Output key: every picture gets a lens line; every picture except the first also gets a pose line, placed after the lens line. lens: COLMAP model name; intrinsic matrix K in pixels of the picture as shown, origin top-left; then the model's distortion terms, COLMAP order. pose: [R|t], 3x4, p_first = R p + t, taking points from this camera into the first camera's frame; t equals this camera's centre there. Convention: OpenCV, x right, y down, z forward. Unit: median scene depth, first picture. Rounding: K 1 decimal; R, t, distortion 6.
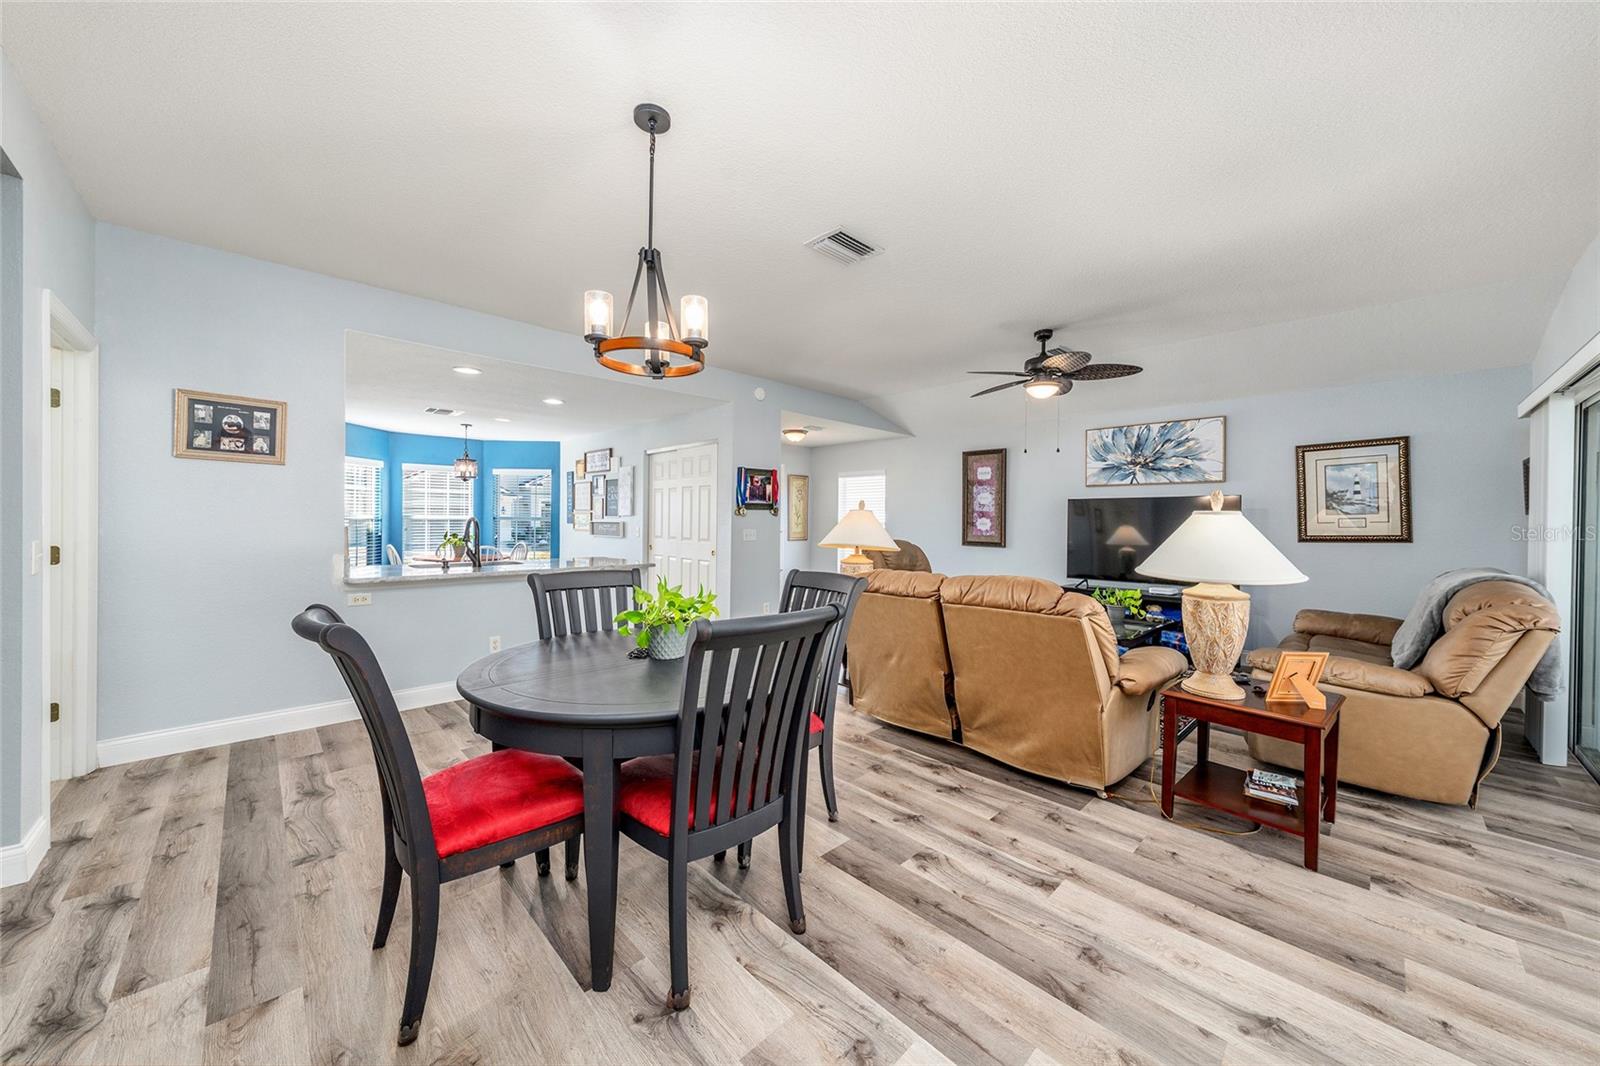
lens RADIAL K [[566.0, 0, 802.4], [0, 566.0, 524.5], [0, 0, 1]] dist [-0.000500, -0.000005]
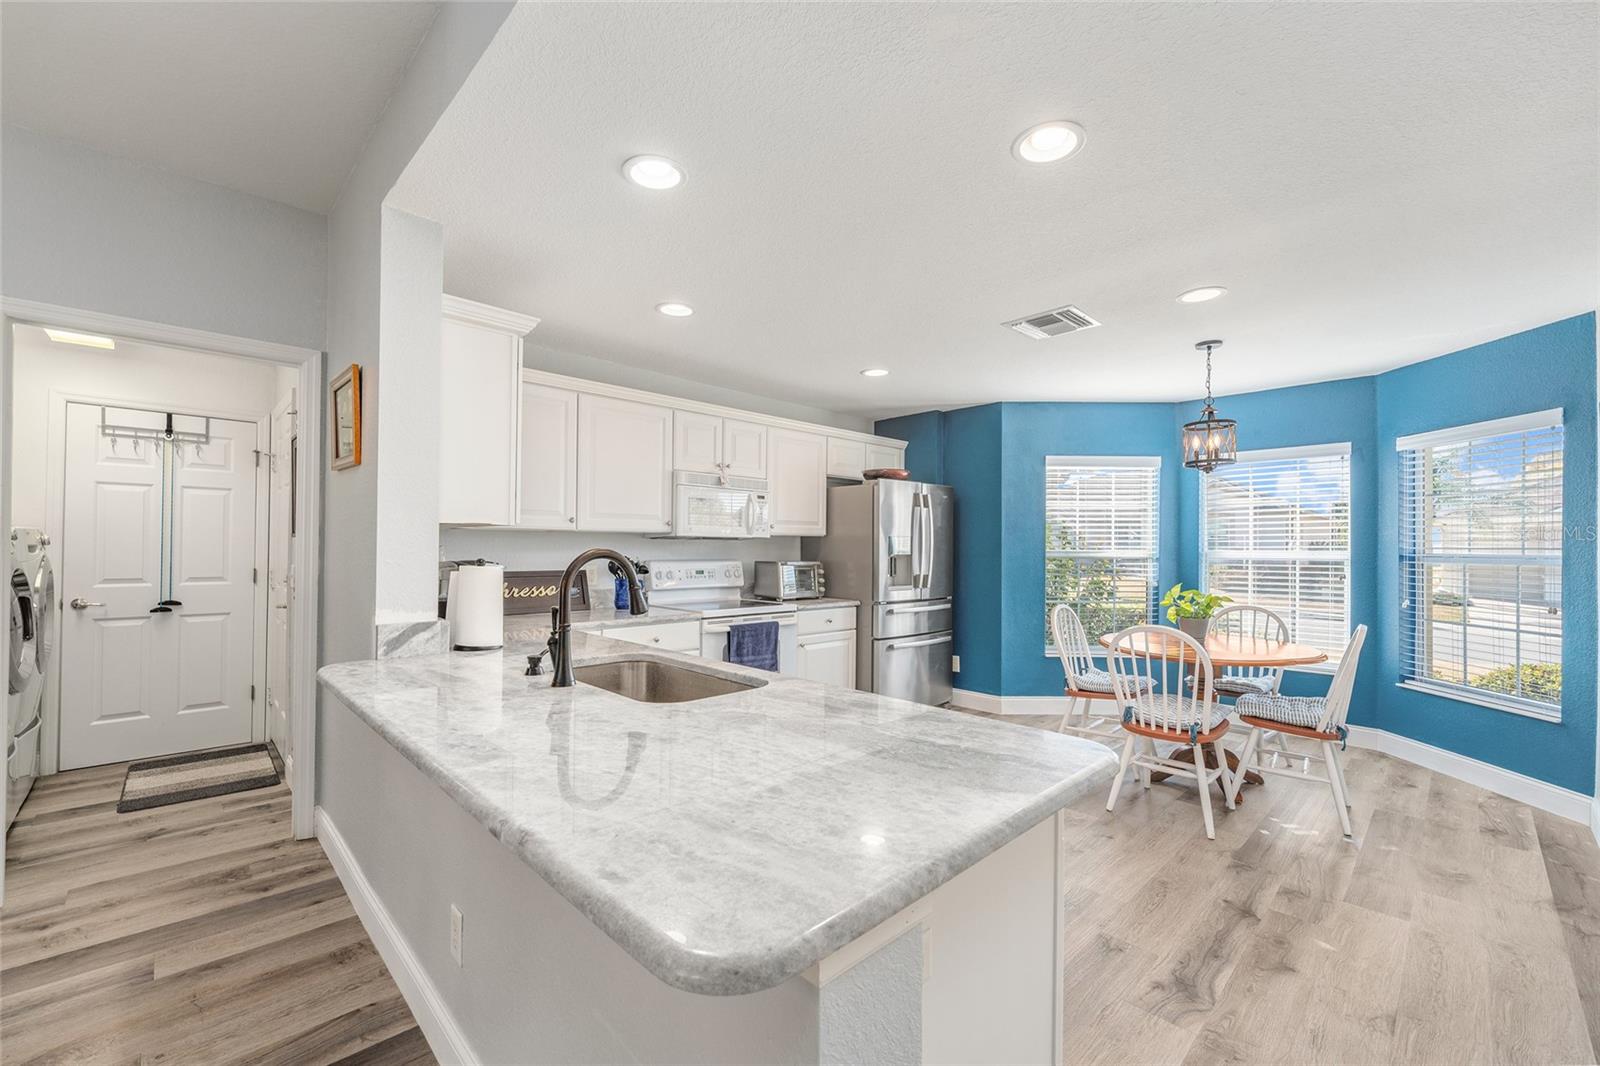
lens RADIAL K [[653.8, 0, 797.7], [0, 653.8, 542.2], [0, 0, 1]] dist [0.001202, -0.000186]
pose [[0.002012, -0.018253, -0.999831, -0.136153], [-0.018029, 0.999670, -0.018286, -0.010673], [0.999835, 0.018062, 0.001682, 1.026713]]
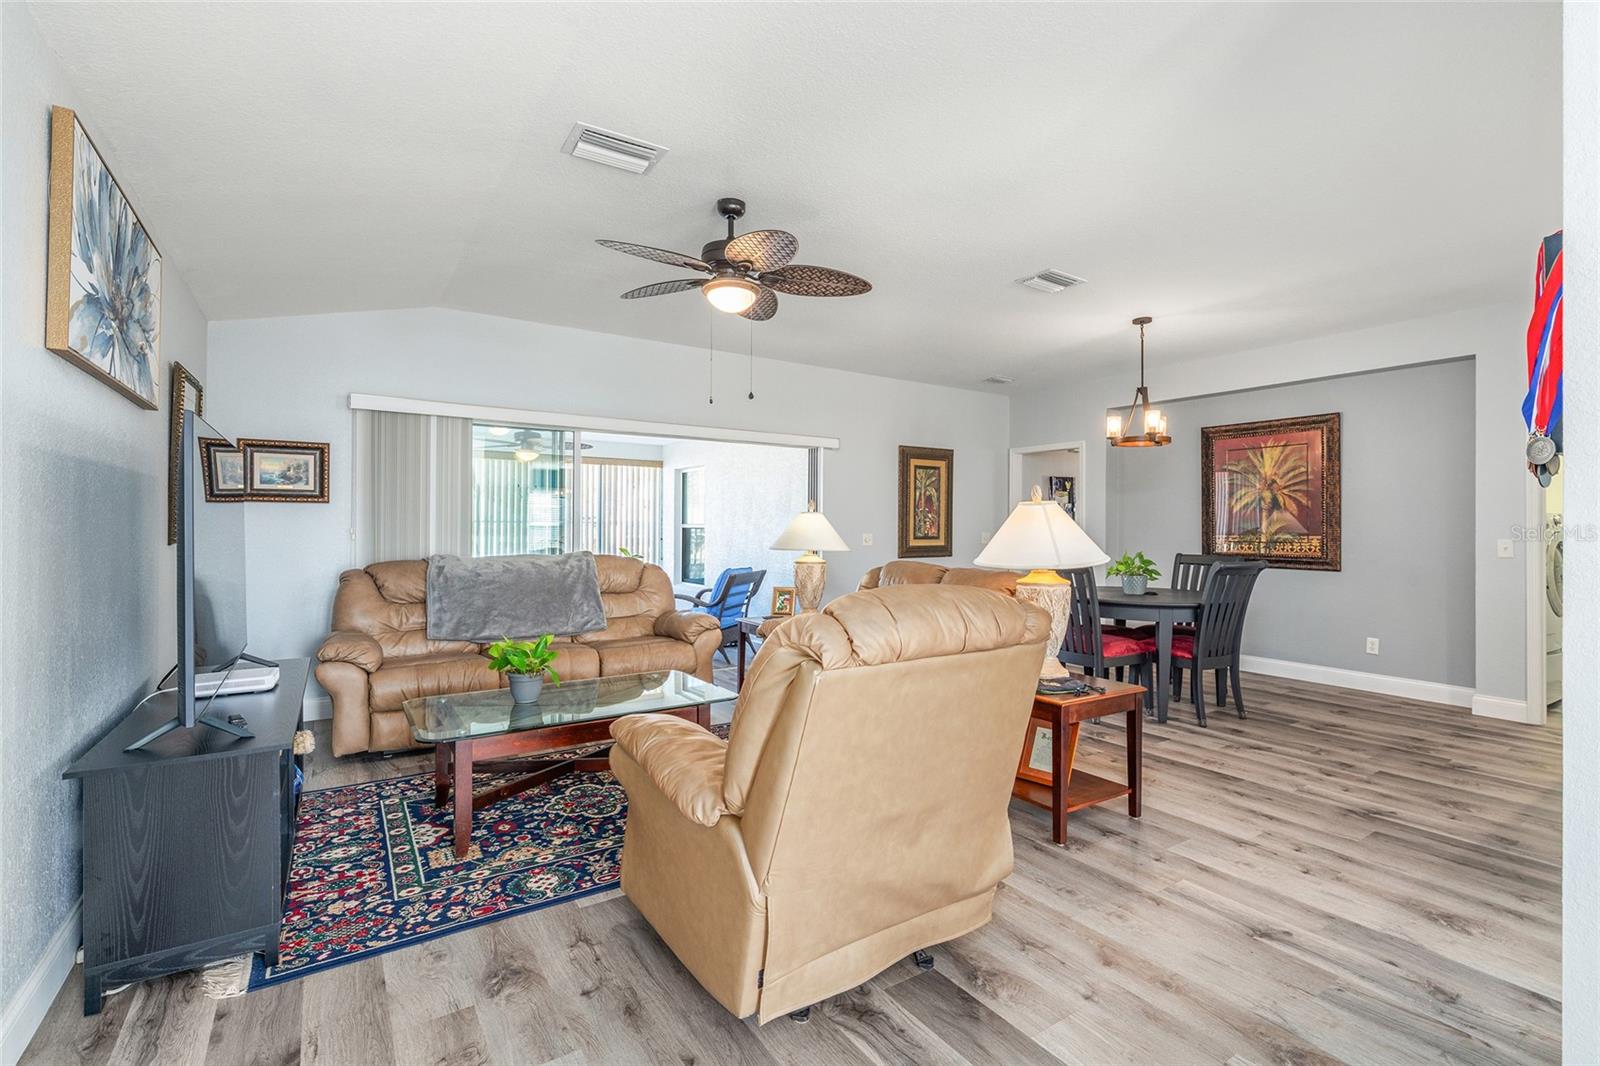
lens RADIAL K [[718.9, 0, 800.1], [0, 718.9, 523.4], [0, 0, 1]] dist [-0.000724, -0.000431]
pose [[-0.981758, -0.015027, 0.189538, 0.181910], [-0.014495, 0.999886, 0.004194, -0.000354], [-0.189579, 0.001370, -0.981864, 1.585686]]
